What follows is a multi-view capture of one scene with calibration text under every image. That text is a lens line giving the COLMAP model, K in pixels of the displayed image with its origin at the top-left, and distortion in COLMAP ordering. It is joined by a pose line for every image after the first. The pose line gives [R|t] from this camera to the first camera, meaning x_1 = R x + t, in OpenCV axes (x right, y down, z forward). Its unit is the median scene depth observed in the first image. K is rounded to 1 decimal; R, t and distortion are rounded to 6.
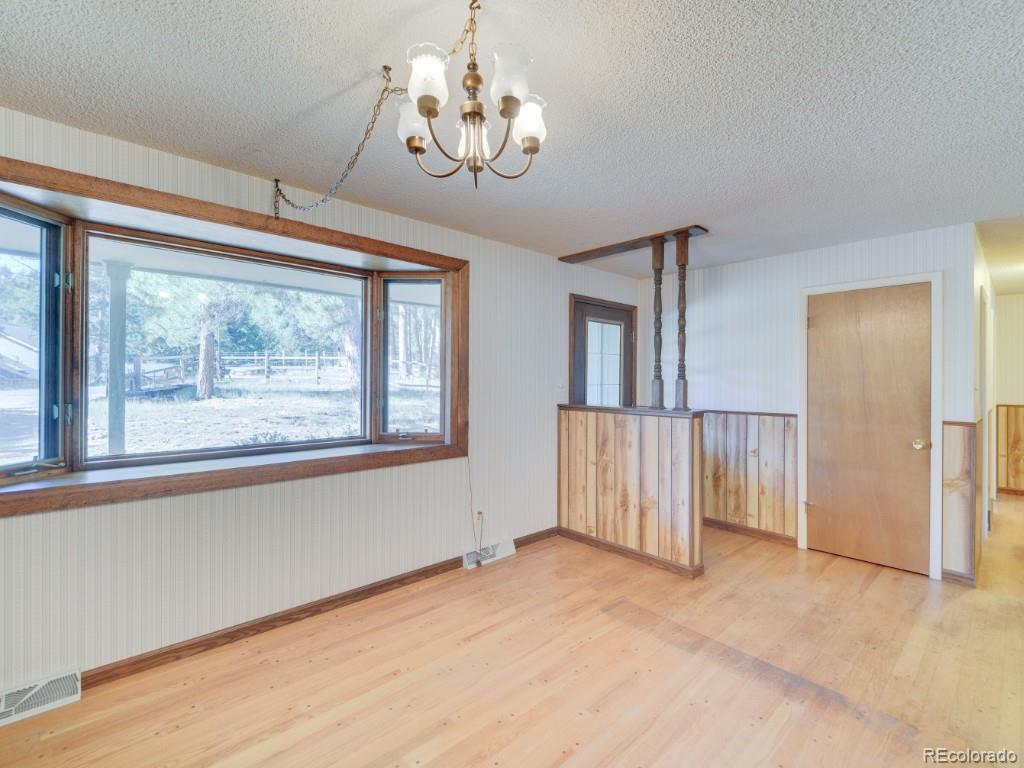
lens RADIAL K [[470.7, 0, 528.3], [0, 470.7, 383.8], [0, 0, 1]] dist [0.021757, -0.000403]
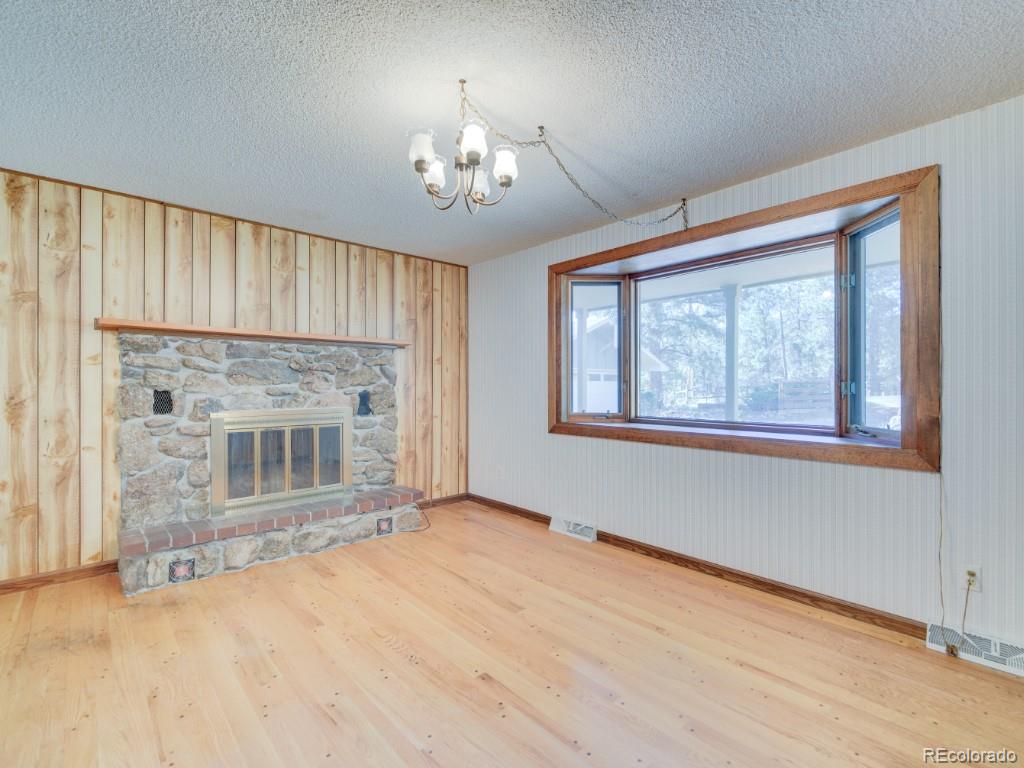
lens RADIAL K [[470.7, 0, 528.3], [0, 470.7, 383.8], [0, 0, 1]] dist [0.021757, -0.000403]
pose [[0.011824, 0.004129, -0.999922, 0.653506], [0.008988, 0.999951, 0.004236, 0.032260], [0.999890, -0.009037, 0.011787, 0.565882]]
